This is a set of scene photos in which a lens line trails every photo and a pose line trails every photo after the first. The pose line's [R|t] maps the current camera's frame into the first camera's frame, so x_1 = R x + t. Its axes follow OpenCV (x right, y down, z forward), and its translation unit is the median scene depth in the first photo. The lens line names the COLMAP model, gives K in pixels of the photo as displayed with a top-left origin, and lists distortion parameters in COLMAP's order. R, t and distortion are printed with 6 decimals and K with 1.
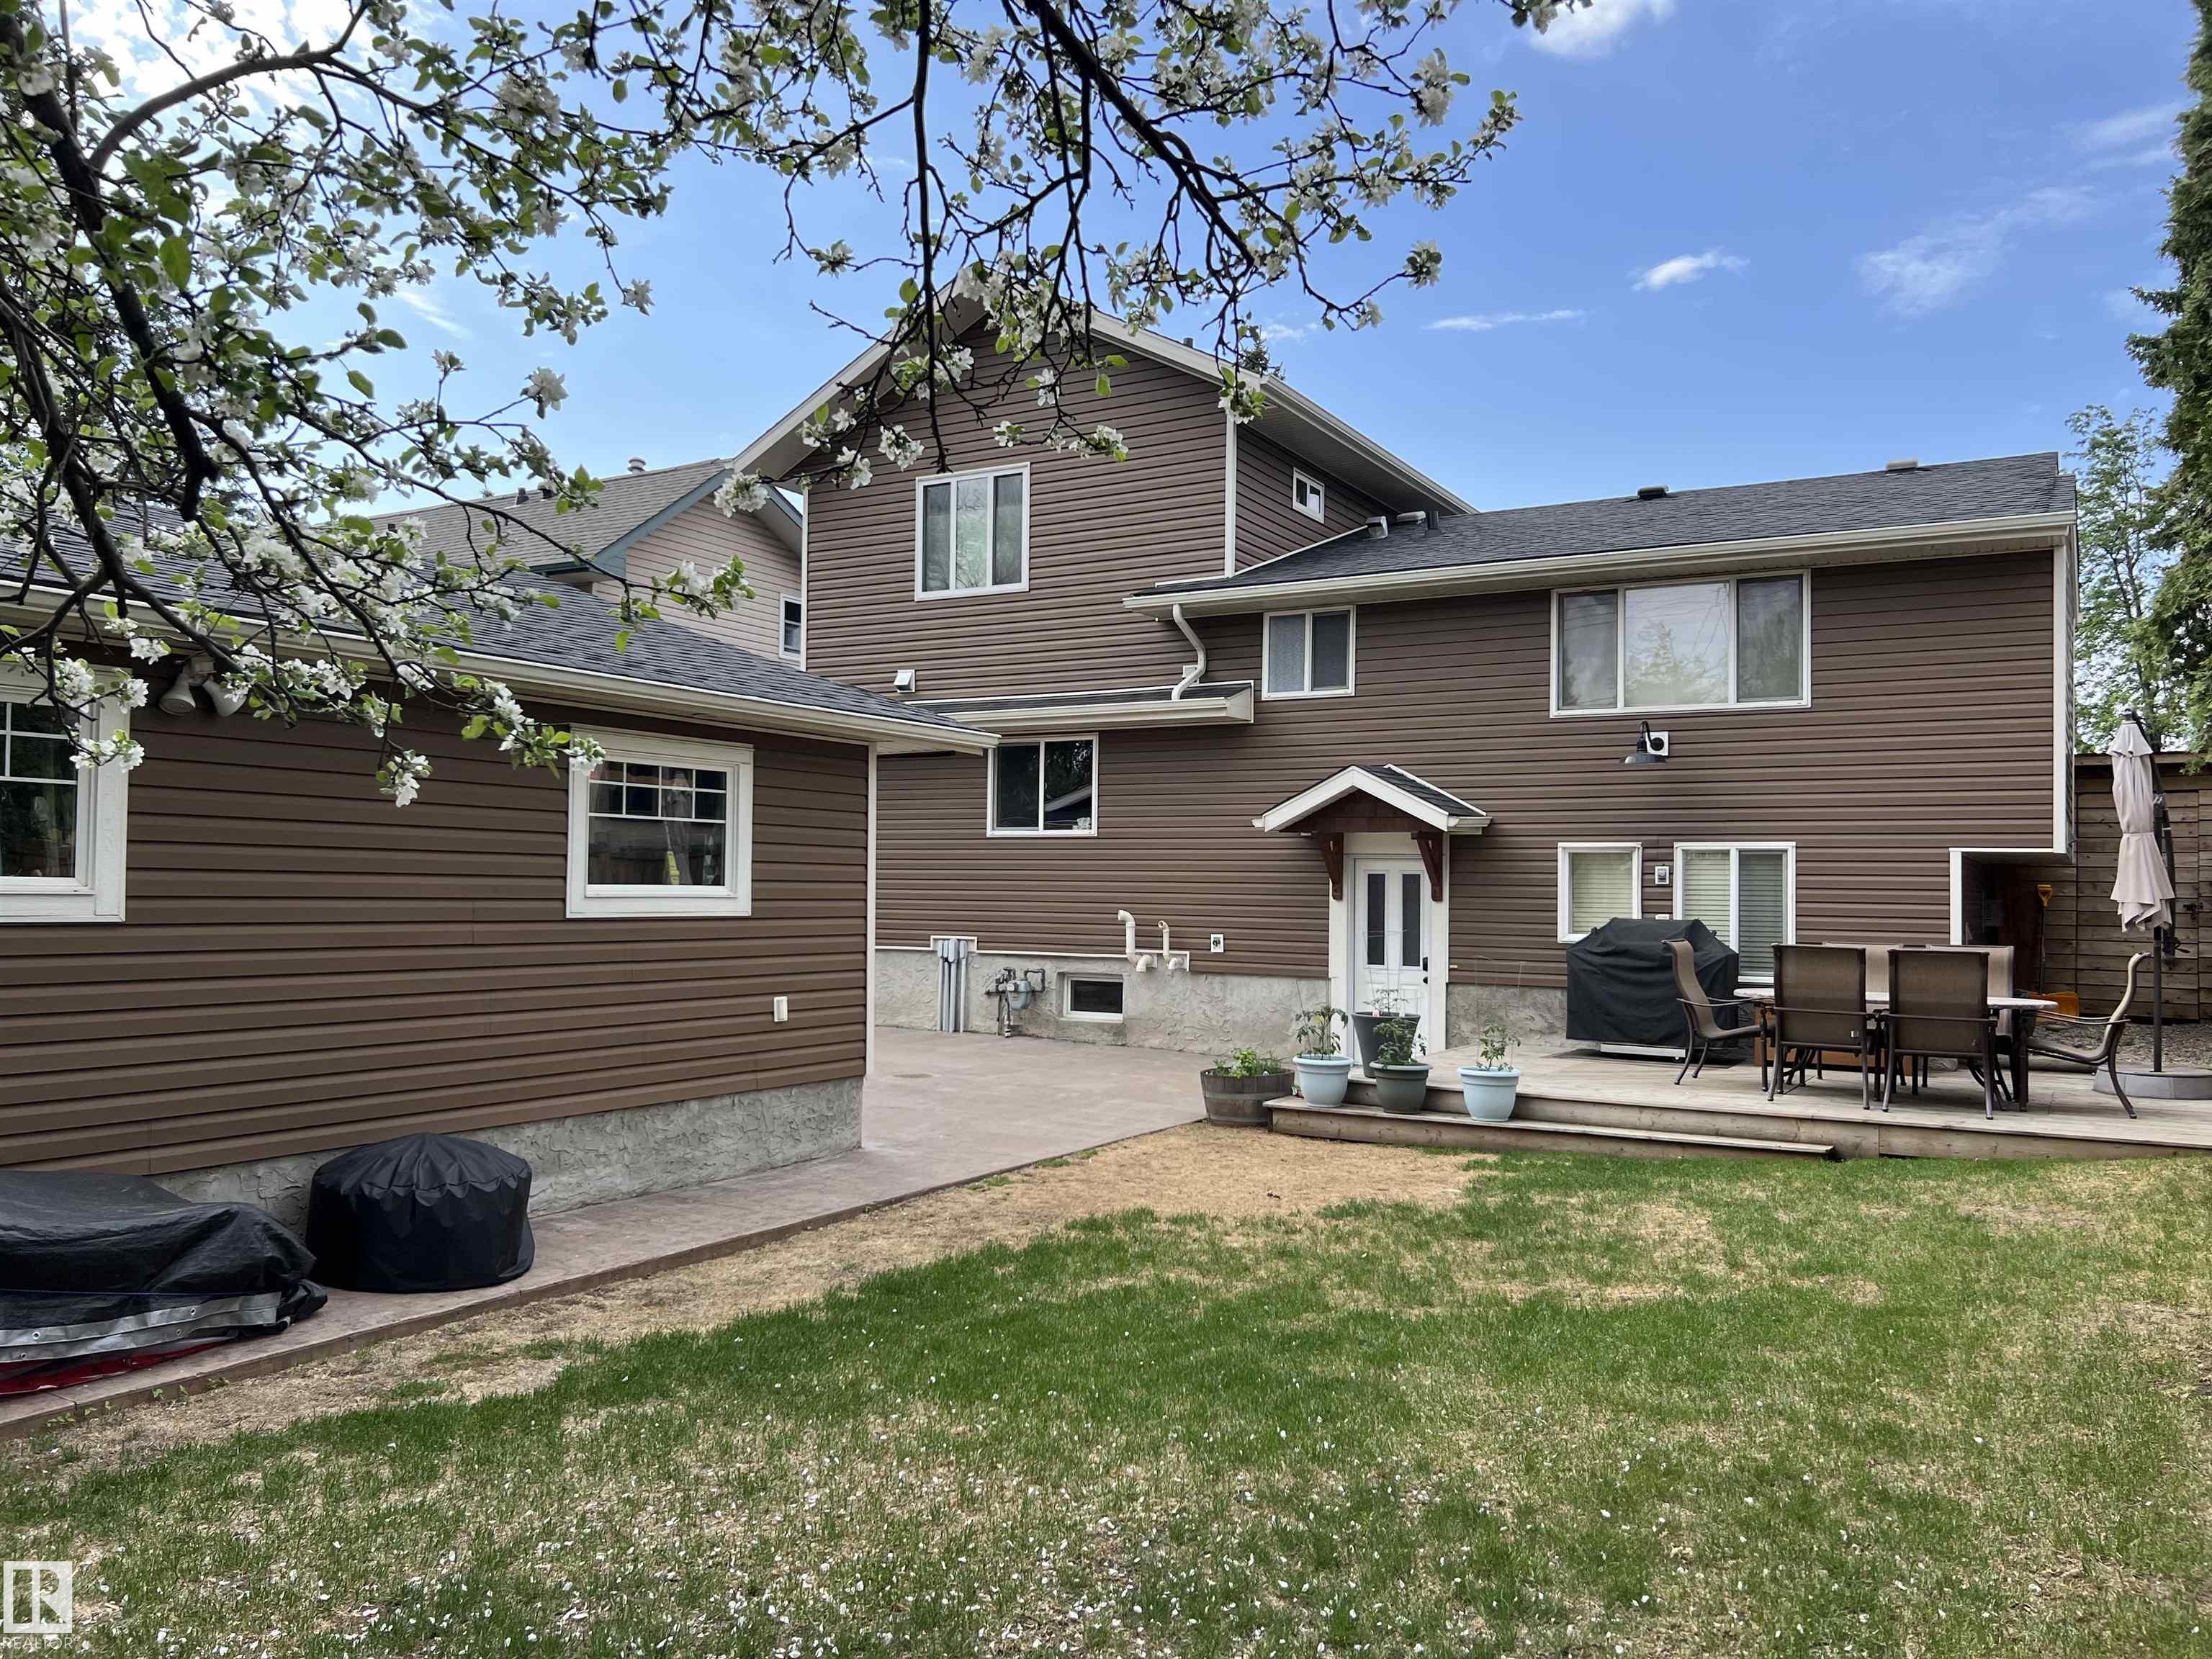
lens RADIAL K [[1656.2, 0, 1108.9], [0, 1656.2, 826.0], [0, 0, 1]] dist [0.038573, -0.046024]
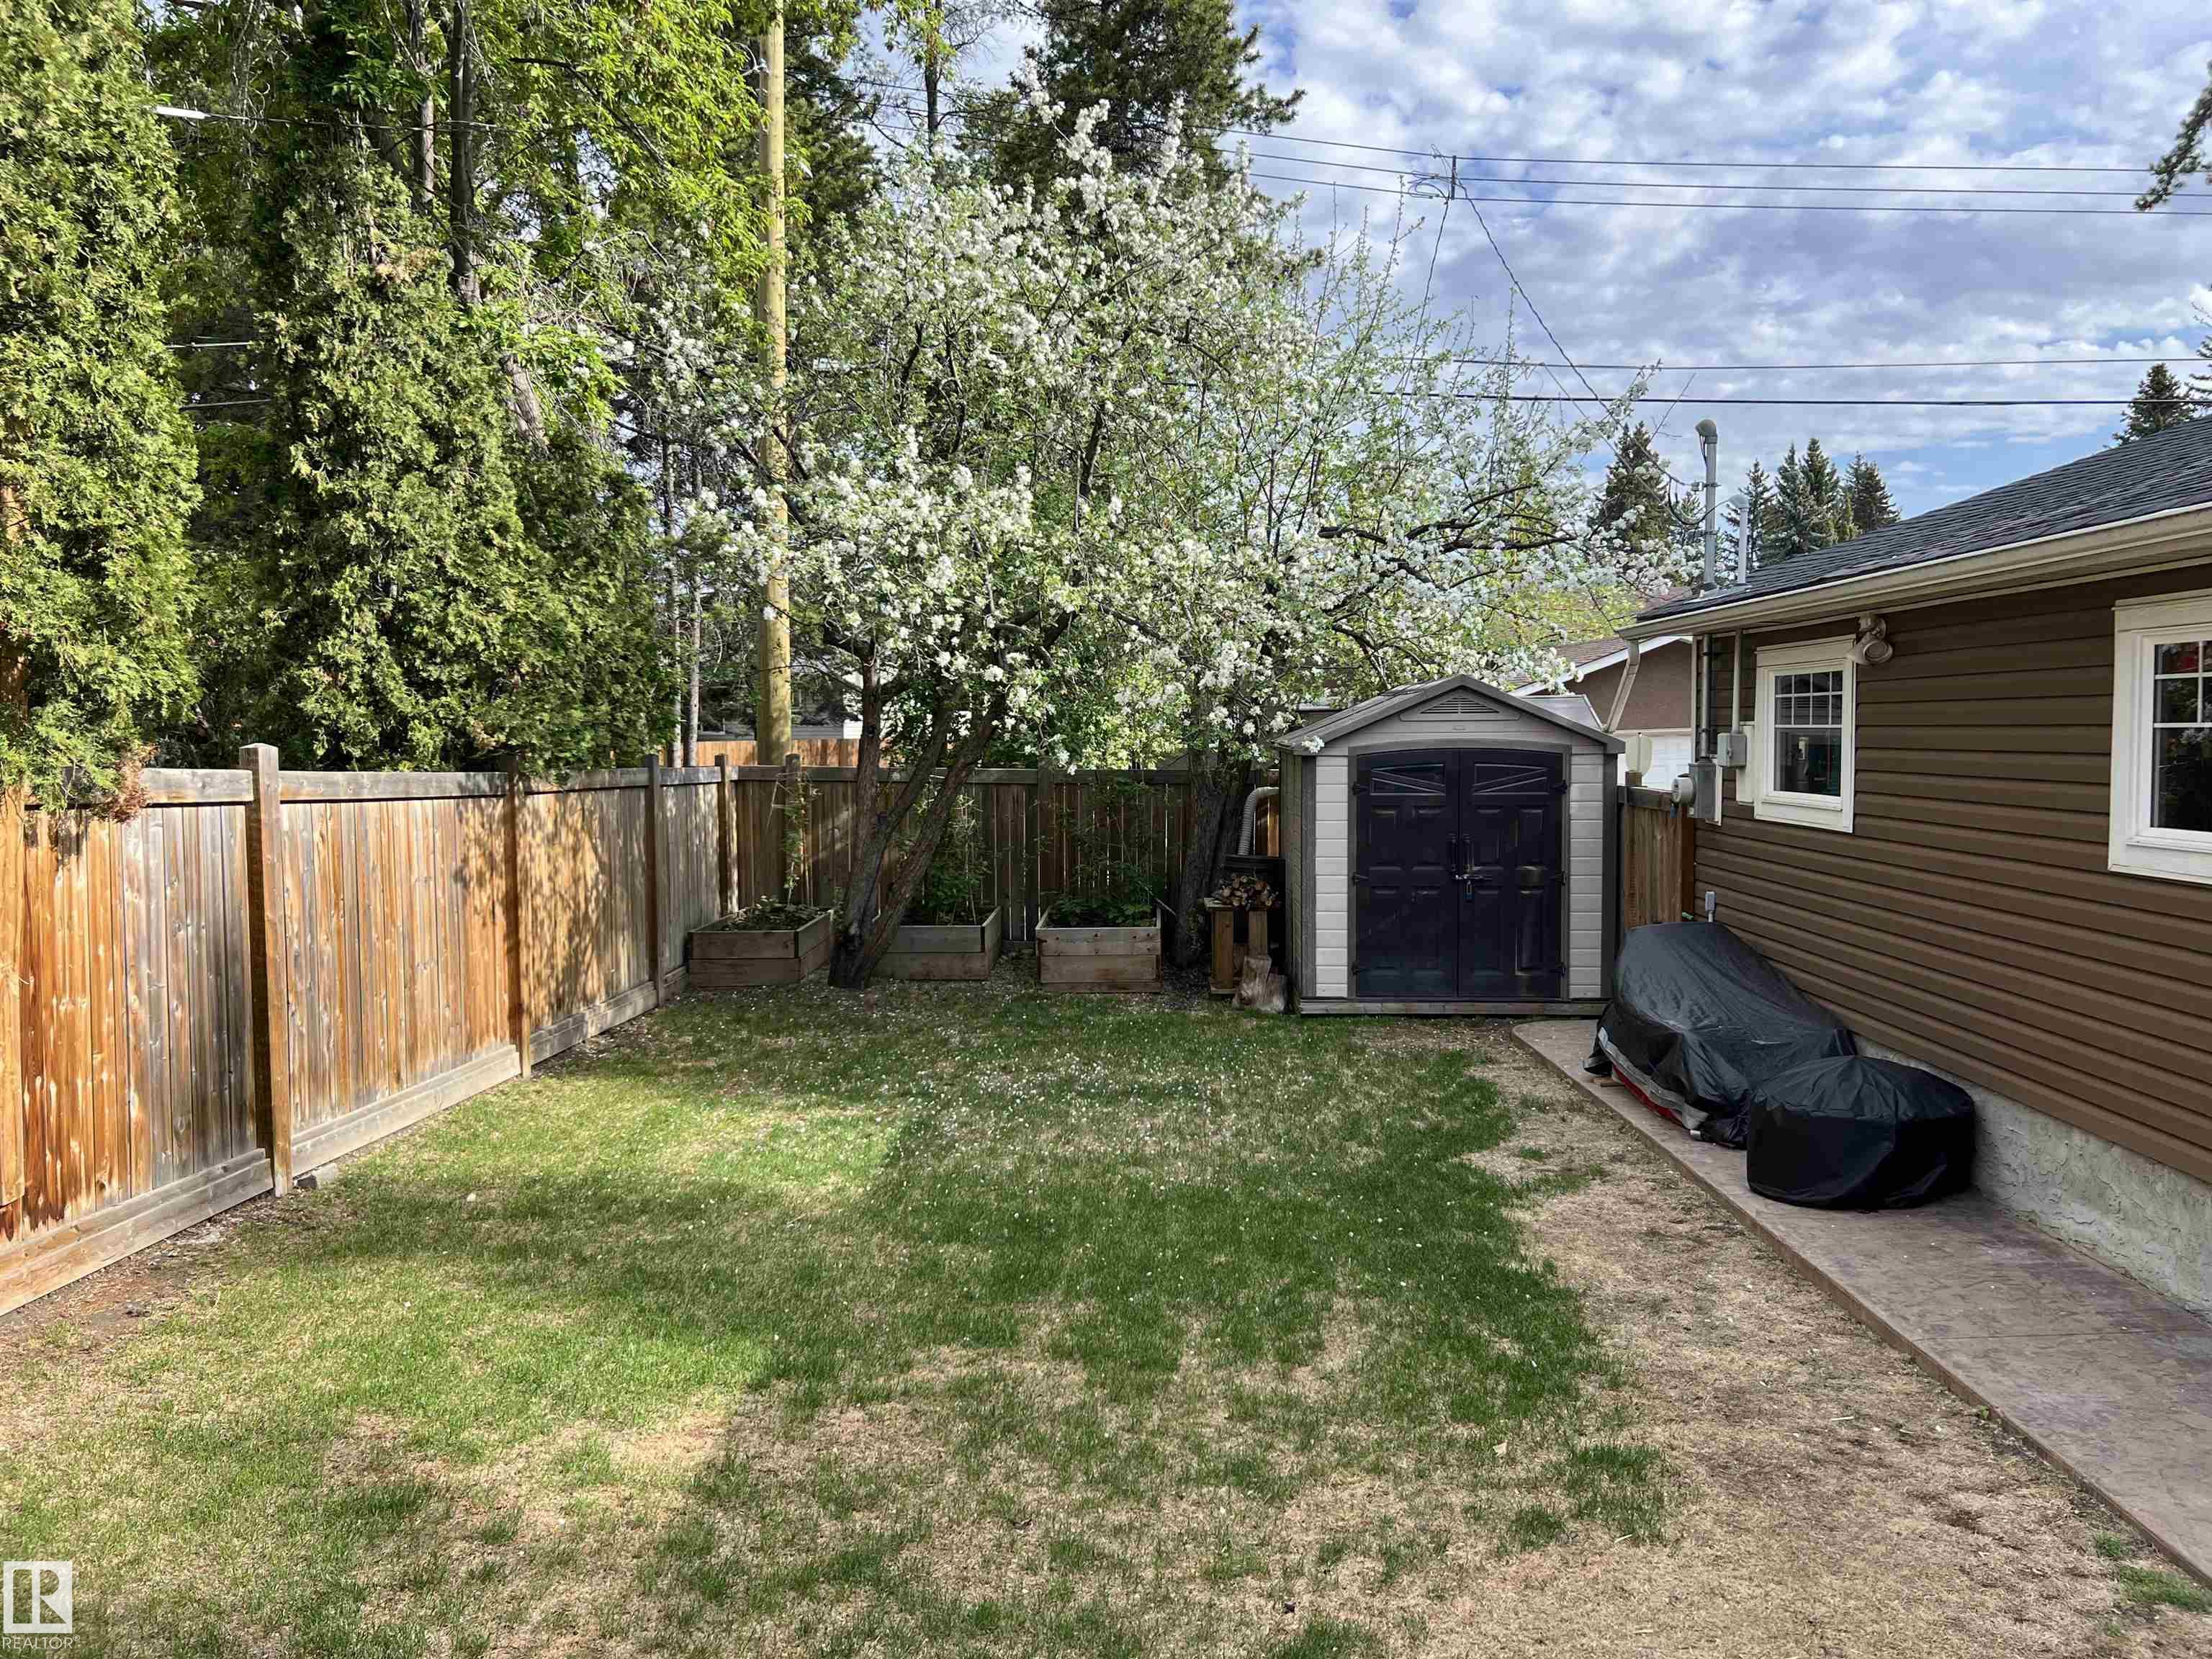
lens RADIAL K [[1656.2, 0, 1101.5], [0, 1656.2, 829.7], [0, 0, 1]] dist [0.038573, -0.046024]
pose [[-0.872955, 0.020488, -0.487370, 0.530229], [0.017792, 0.999790, 0.010161, 0.027198], [0.487476, 0.000199, -0.873136, 1.808973]]
